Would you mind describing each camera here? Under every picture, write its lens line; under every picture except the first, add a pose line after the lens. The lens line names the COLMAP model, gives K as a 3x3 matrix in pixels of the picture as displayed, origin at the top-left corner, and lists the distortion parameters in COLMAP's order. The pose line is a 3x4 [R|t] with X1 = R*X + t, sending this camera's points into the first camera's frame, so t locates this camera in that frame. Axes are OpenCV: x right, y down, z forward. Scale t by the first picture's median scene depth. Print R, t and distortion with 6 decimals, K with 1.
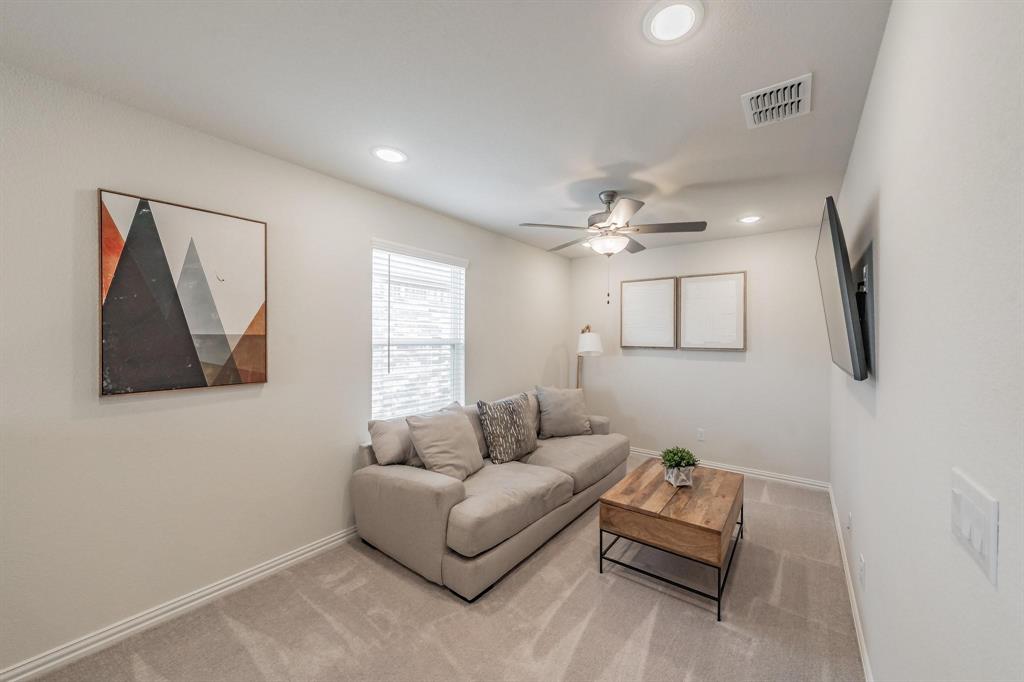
lens RADIAL K [[360.6, 0, 543.2], [0, 360.6, 339.9], [0, 0, 1]] dist [-0.001157, 0.000022]
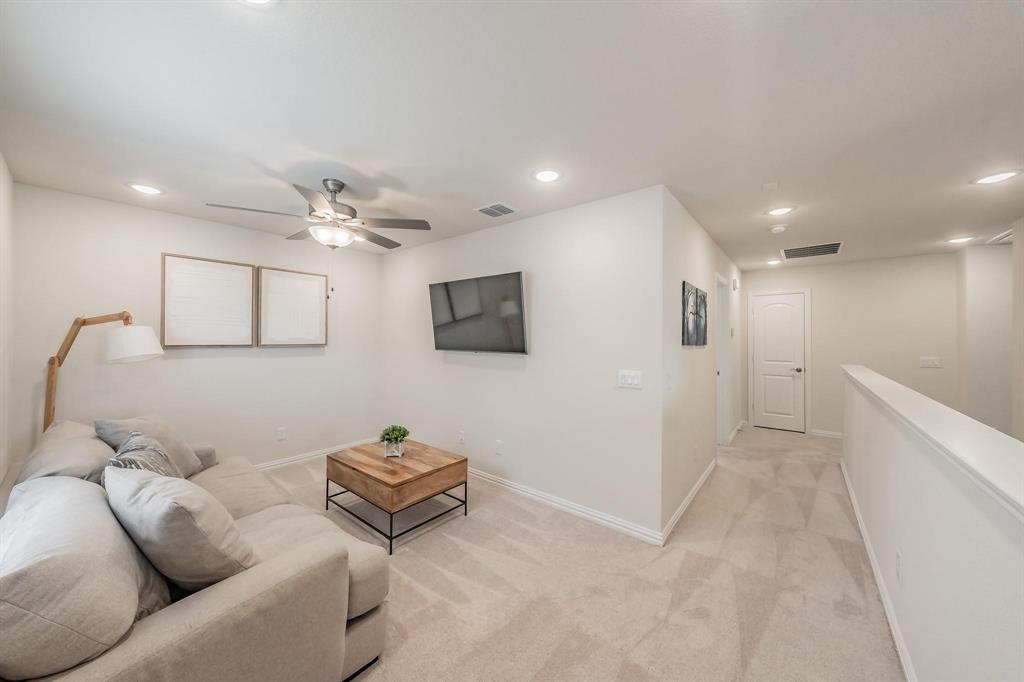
lens RADIAL K [[360.6, 0, 511.7], [0, 360.6, 336.8], [0, 0, 1]] dist [-0.001157, 0.000022]
pose [[0.080642, -0.006054, 0.996725, -0.723561], [-0.001811, 0.999979, 0.006220, -0.008327], [-0.996741, -0.002306, 0.080630, 0.457931]]
